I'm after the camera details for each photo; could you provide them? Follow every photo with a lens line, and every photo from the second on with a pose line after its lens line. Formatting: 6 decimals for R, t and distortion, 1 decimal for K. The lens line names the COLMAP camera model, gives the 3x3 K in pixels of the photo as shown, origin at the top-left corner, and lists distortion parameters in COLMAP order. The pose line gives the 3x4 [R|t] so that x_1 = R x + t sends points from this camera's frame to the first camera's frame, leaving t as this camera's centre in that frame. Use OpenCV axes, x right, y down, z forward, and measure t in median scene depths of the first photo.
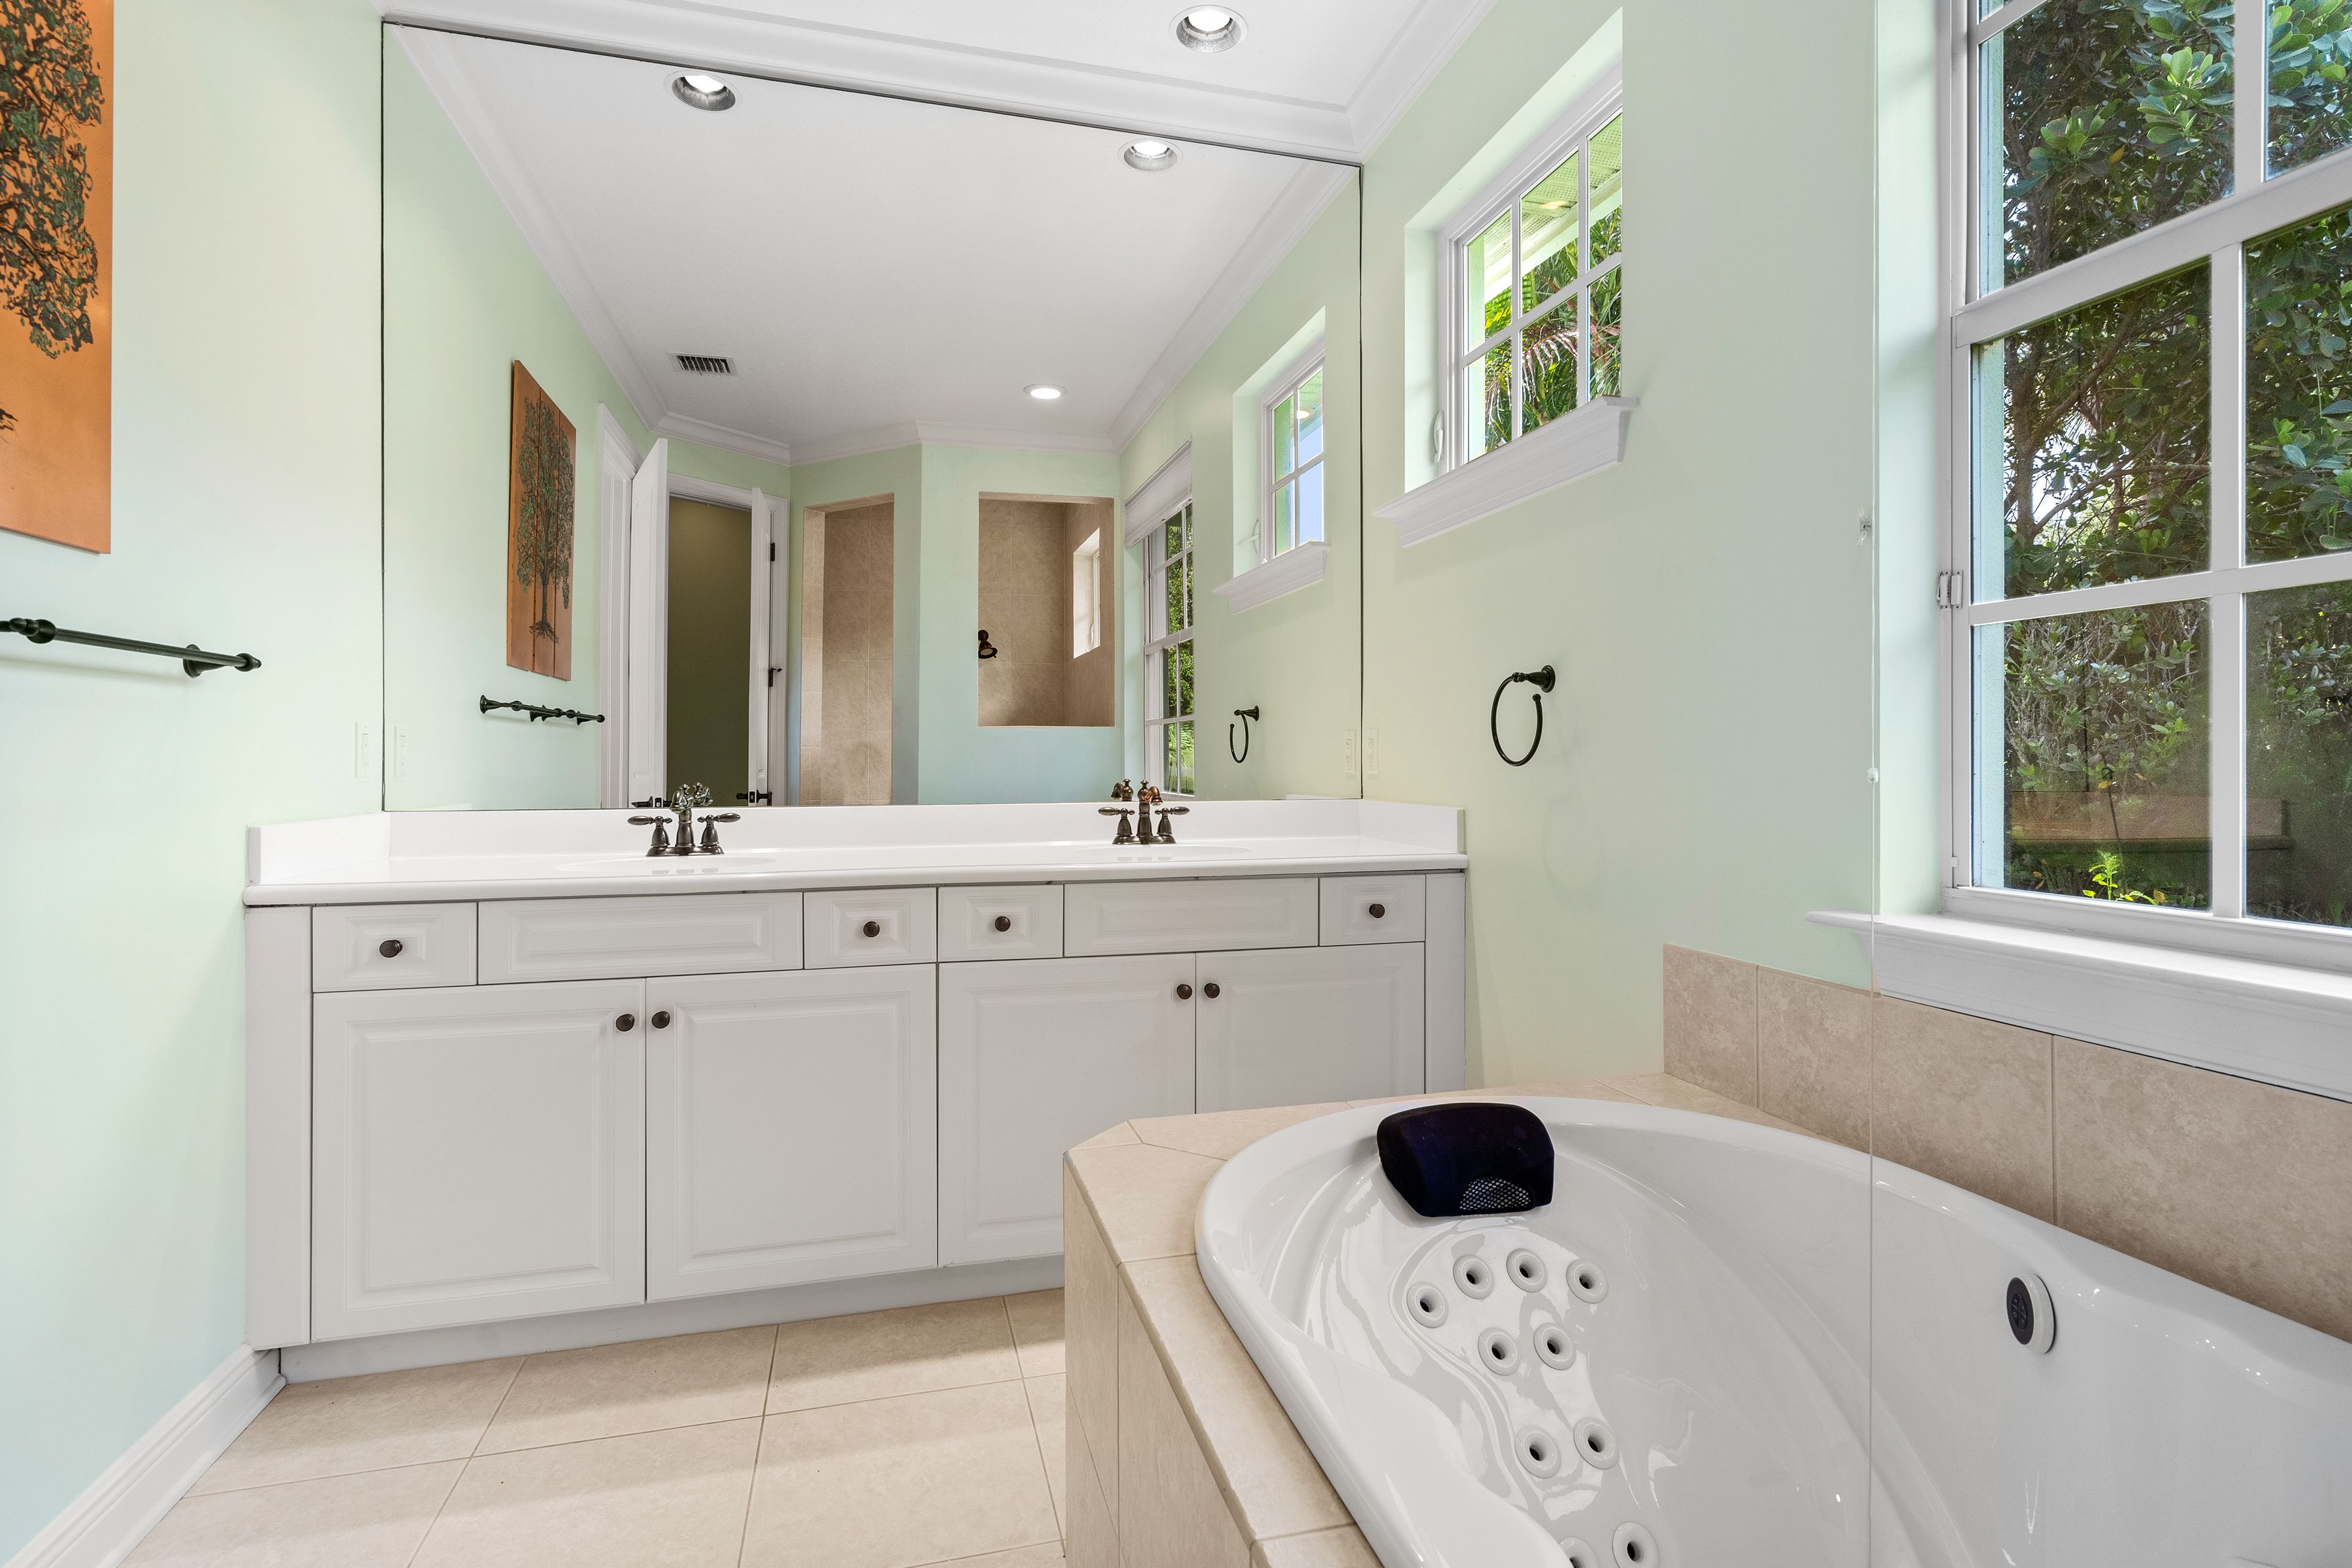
lens RADIAL K [[1135.2, 0, 1176.1], [0, 1135.2, 767.9], [0, 0, 1]] dist [-0.017163, 0.013167]
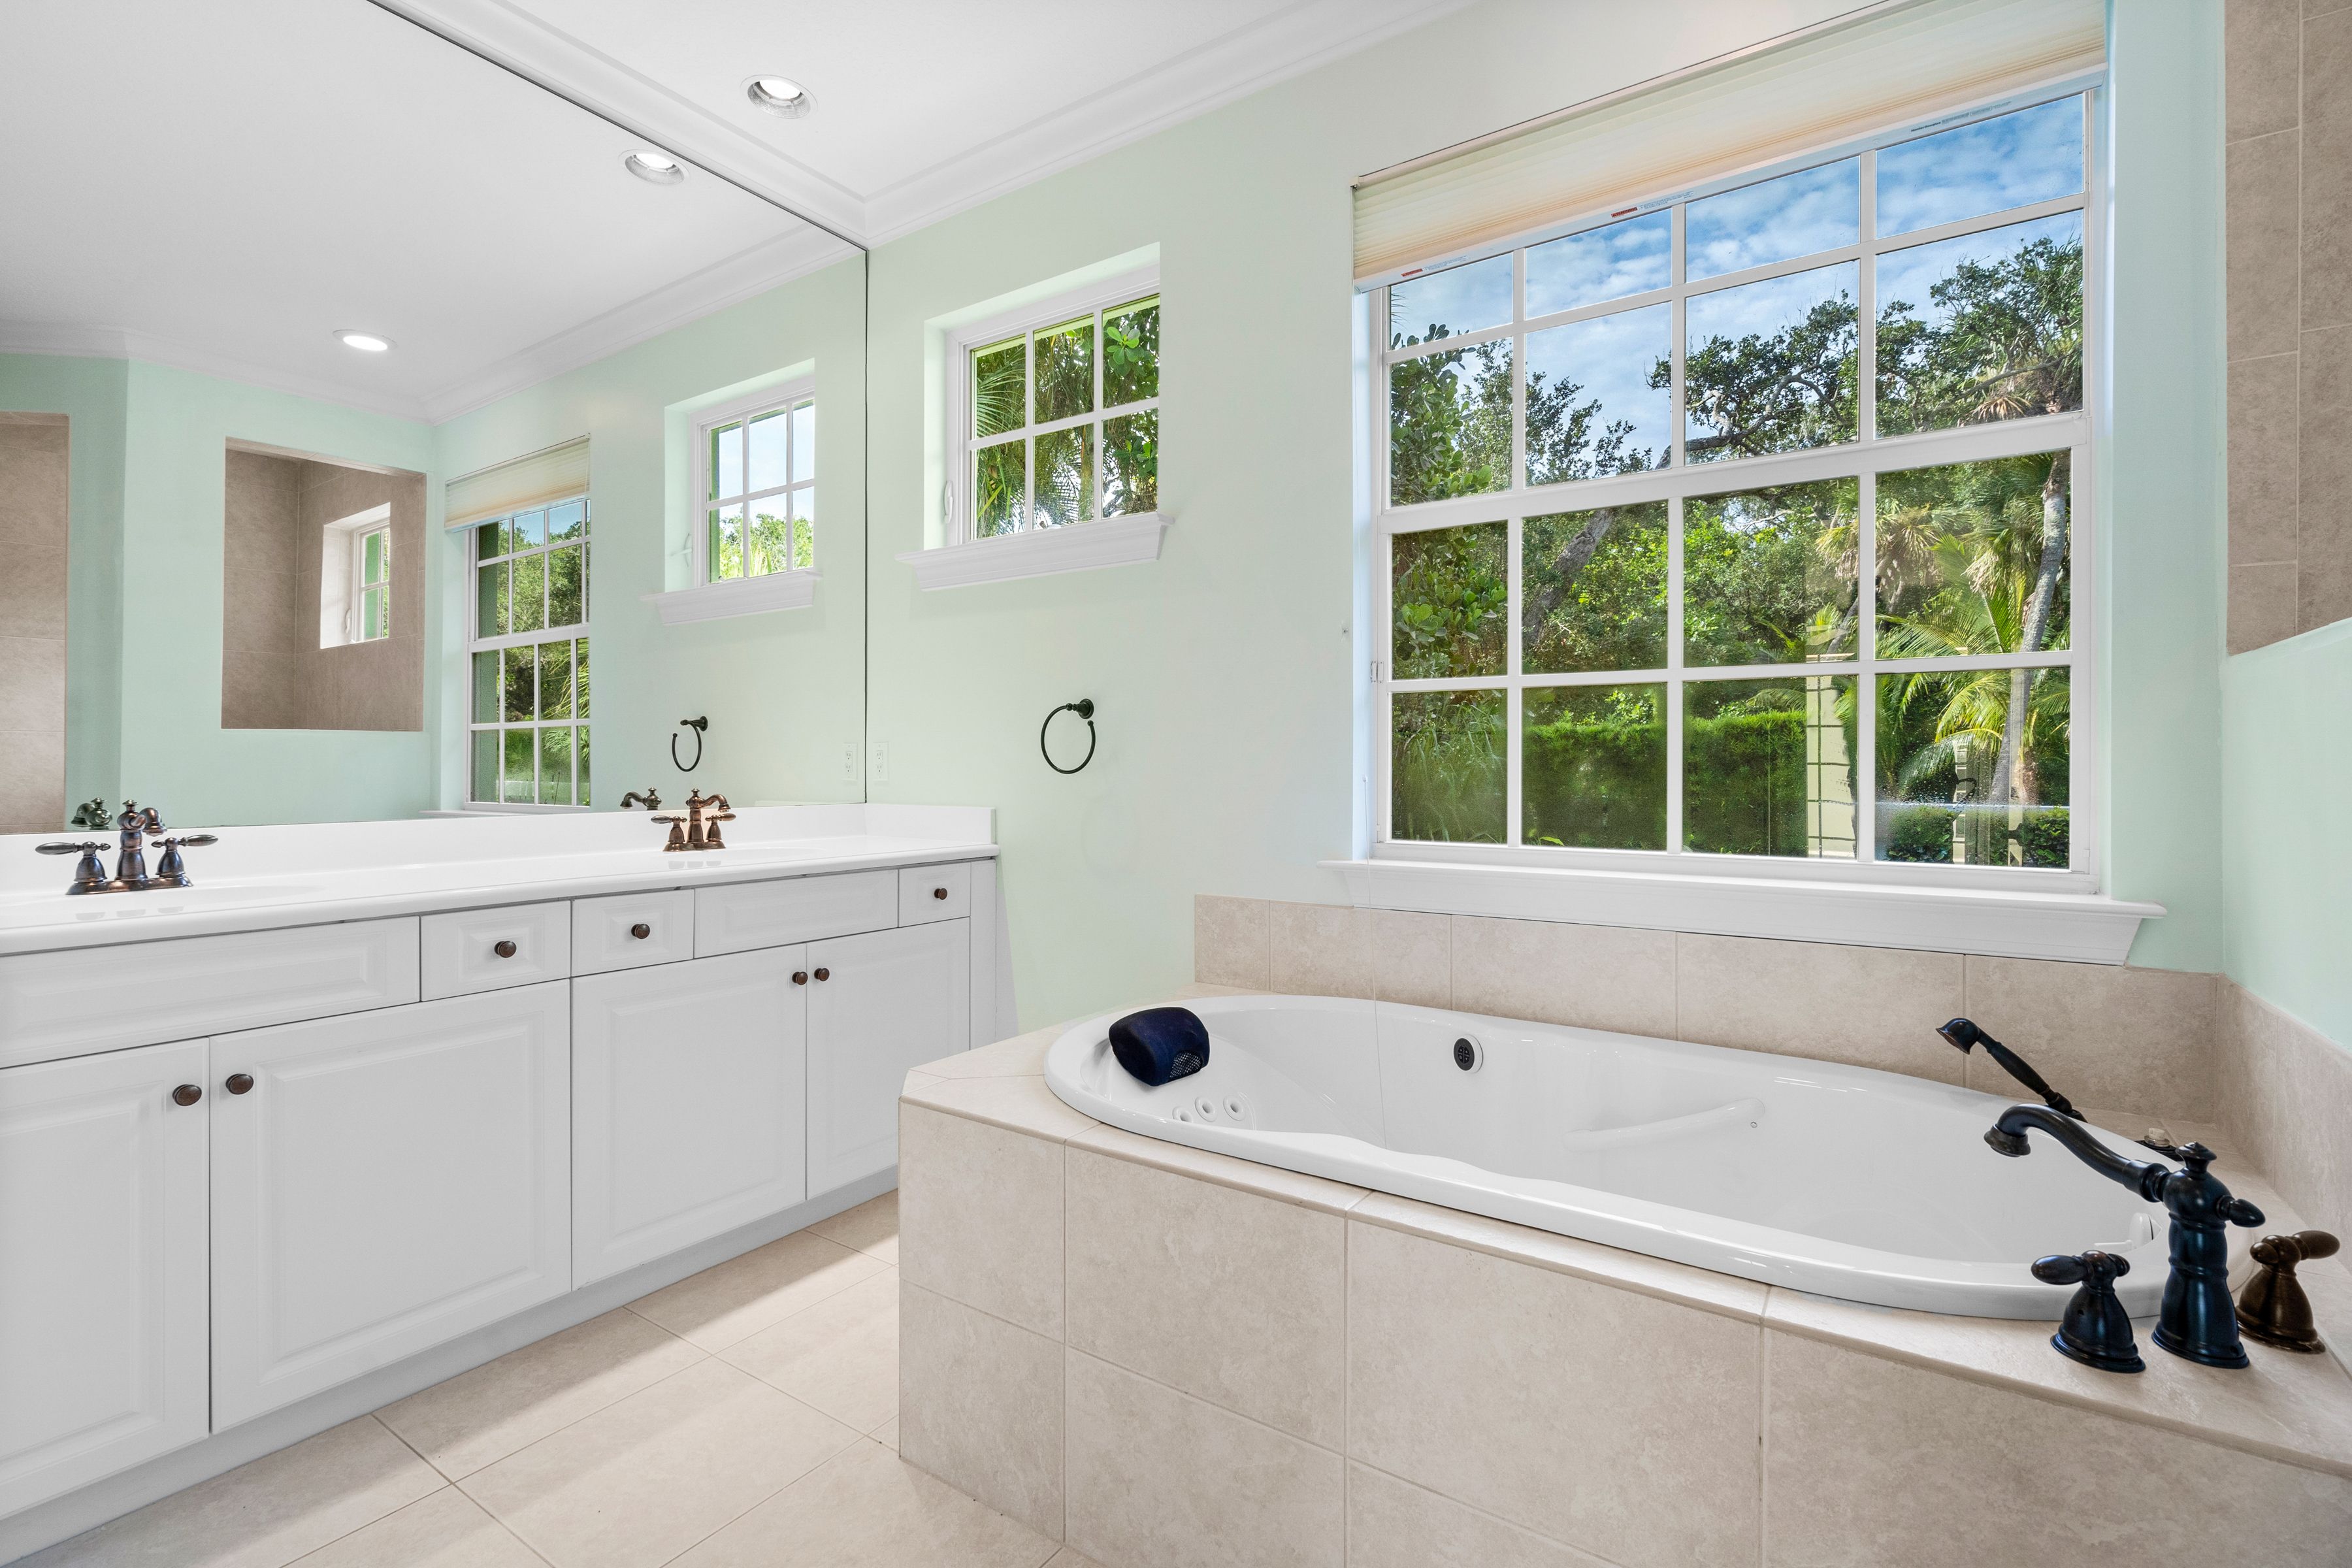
lens RADIAL K [[1070.4, 0, 1176.0], [0, 1070.4, 784.0], [0, 0, 1]] dist [-0.020722, 0.006409]
pose [[0.754867, -0.008508, 0.655822, -0.420018], [0.004068, 0.999957, 0.008290, 0.000478], [-0.655865, -0.003590, 0.754870, -0.027423]]
